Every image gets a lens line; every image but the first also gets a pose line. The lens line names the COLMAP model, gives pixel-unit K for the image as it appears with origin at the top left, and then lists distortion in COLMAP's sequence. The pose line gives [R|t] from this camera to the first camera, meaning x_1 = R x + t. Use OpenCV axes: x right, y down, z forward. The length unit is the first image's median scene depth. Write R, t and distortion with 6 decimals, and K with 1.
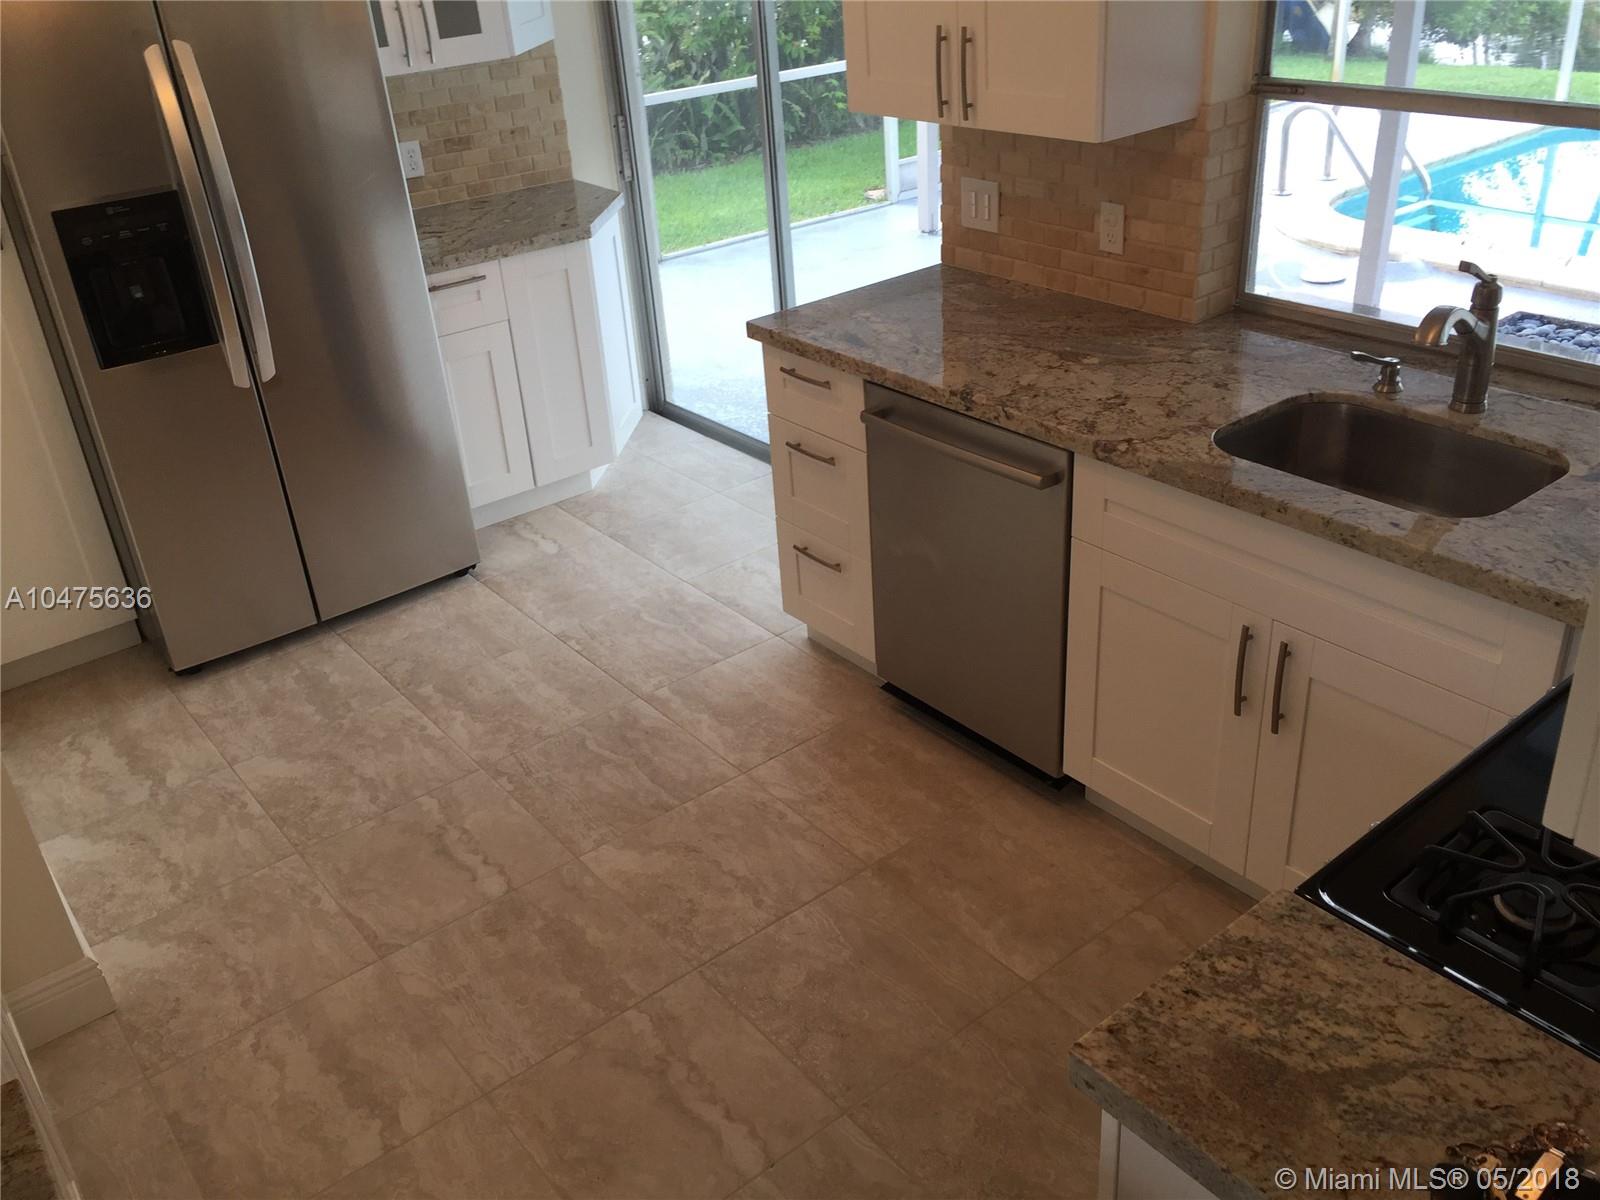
lens RADIAL K [[1378.9, 0, 770.1], [0, 1378.9, 585.5], [0, 0, 1]] dist [0.086890, -0.108243]
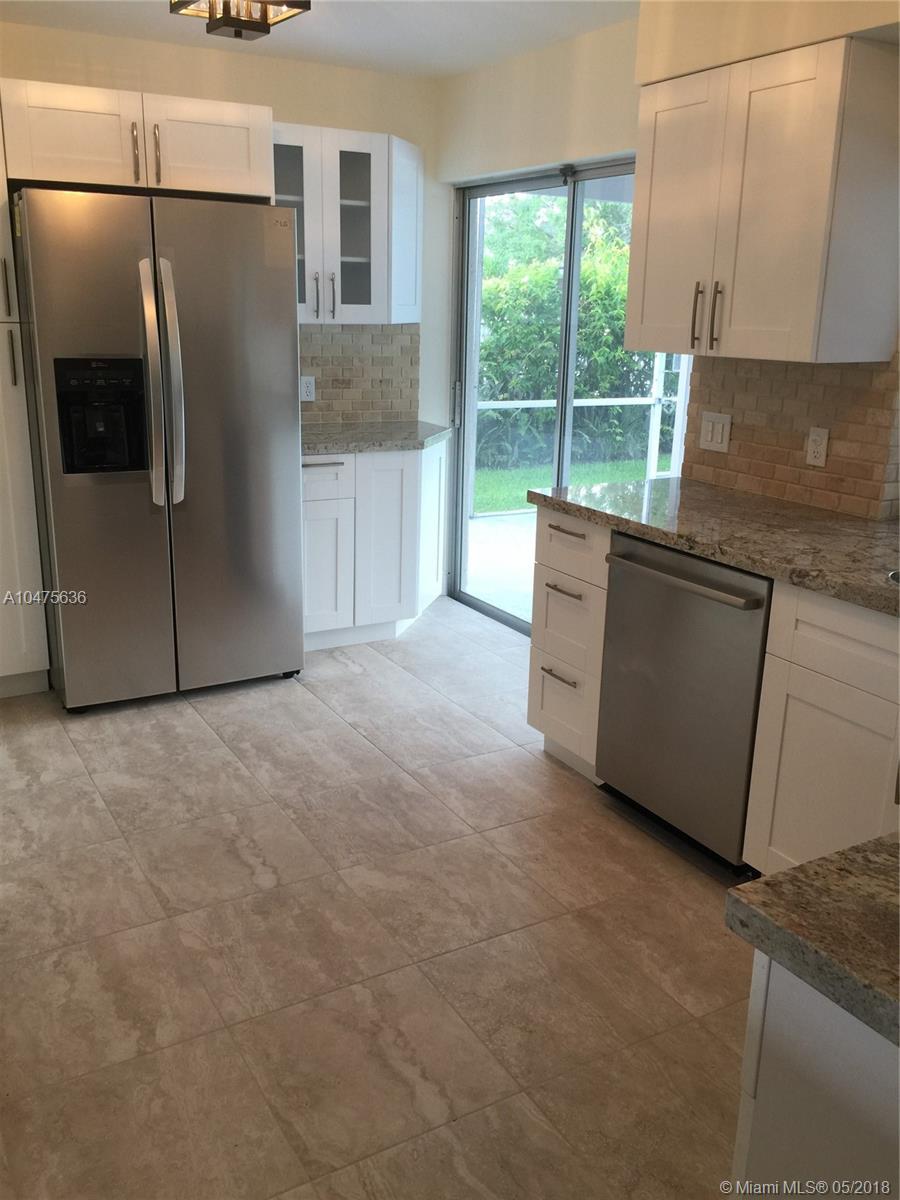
lens RADIAL K [[1034.2, 0, 432.2], [0, 1034.2, 590.2], [0, 0, 1]] dist [0.086890, -0.108243]
pose [[0.985236, 0.129250, -0.112272, 0.017251], [-0.149583, 0.968870, -0.197273, 0.118429], [0.083280, 0.211154, 0.973899, 0.044472]]
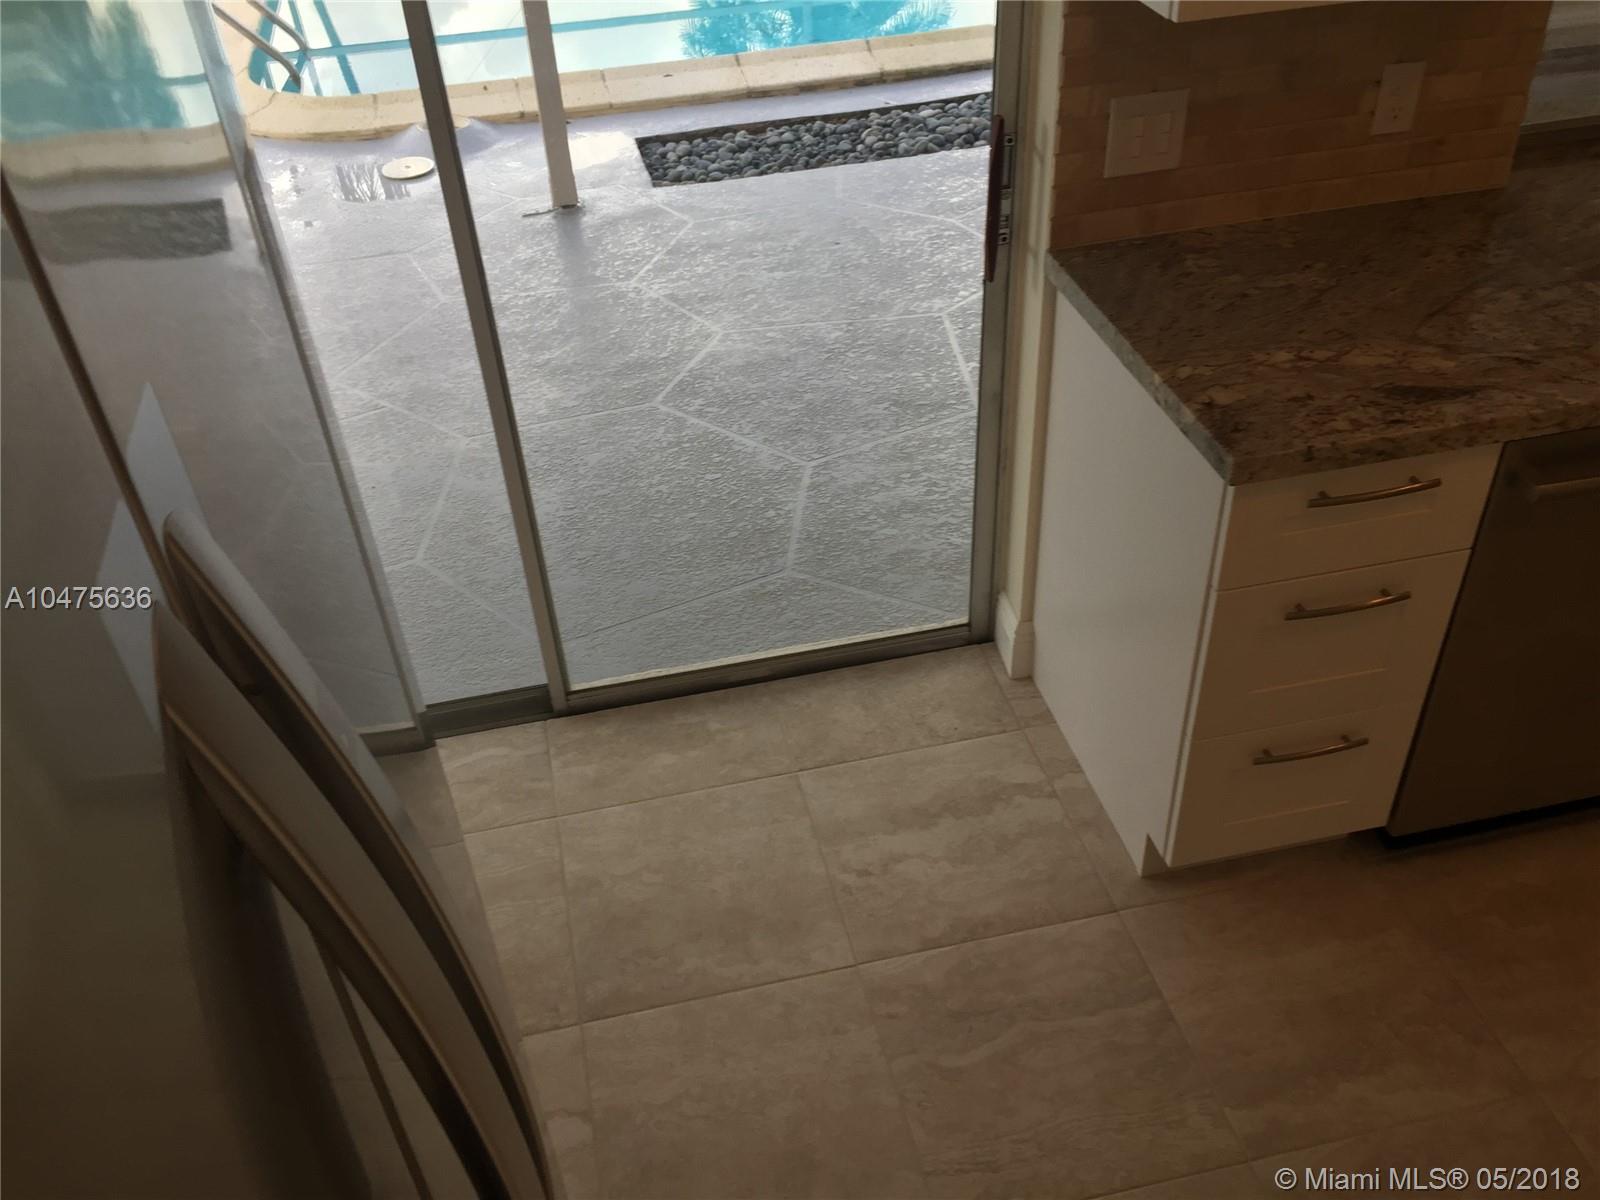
lens RADIAL K [[1378.9, 0, 801.2], [0, 1378.9, 552.7], [0, 0, 1]] dist [0.101737, -0.139160]
pose [[0.417255, -0.503350, 0.756662, -0.517784], [0.436581, 0.841258, 0.318876, -0.415735], [-0.797054, 0.197291, 0.570772, 0.873613]]
